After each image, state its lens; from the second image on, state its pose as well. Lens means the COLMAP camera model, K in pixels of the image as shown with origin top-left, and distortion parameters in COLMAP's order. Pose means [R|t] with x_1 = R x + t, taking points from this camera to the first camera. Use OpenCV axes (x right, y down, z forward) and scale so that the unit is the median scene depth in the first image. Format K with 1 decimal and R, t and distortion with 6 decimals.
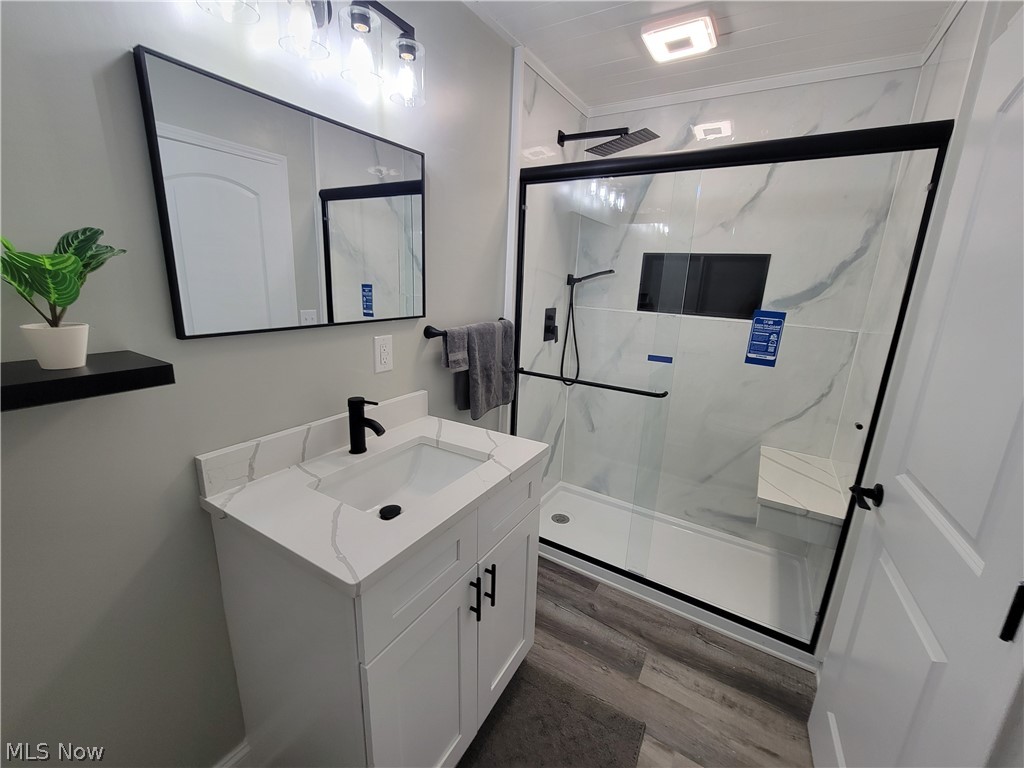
lens RADIAL K [[416.4, 0, 513.1], [0, 416.4, 380.7], [0, 0, 1]] dist [-0.001619, -0.000463]
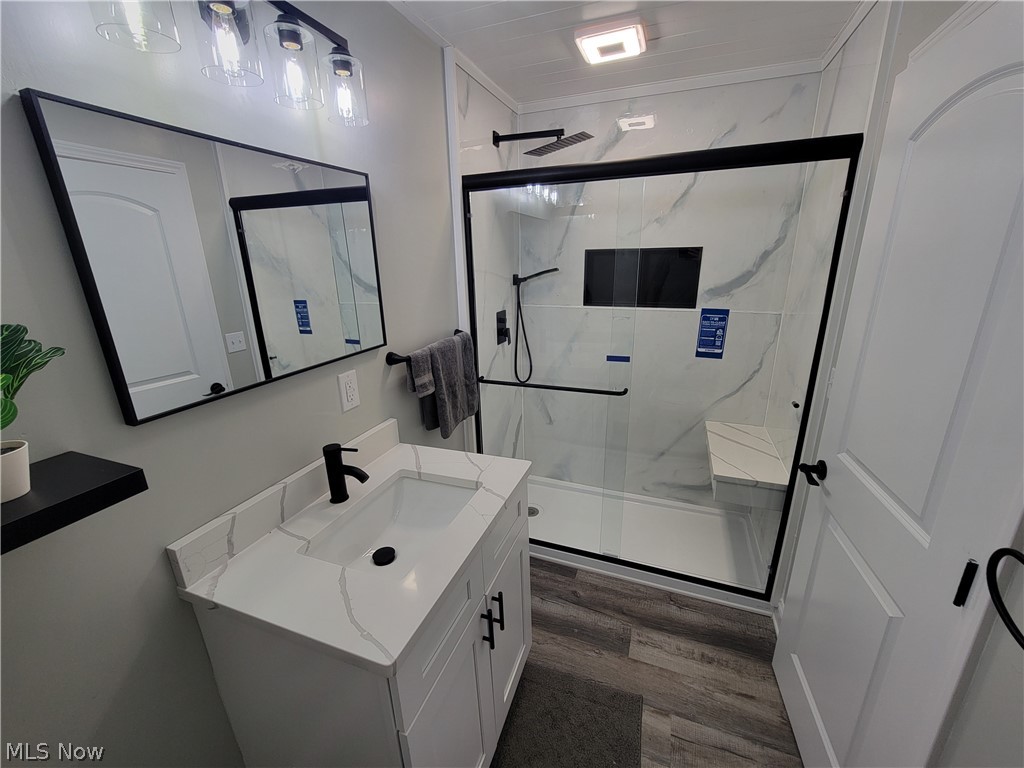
lens RADIAL K [[412.6, 0, 512.0], [0, 412.6, 384.0], [0, 0, 1]] dist [-0.002805, 0.000131]
pose [[0.981550, -0.116594, 0.151546, -0.080665], [0.107810, 0.992046, 0.064967, -0.092388], [-0.157916, -0.047430, 0.986313, 0.015011]]
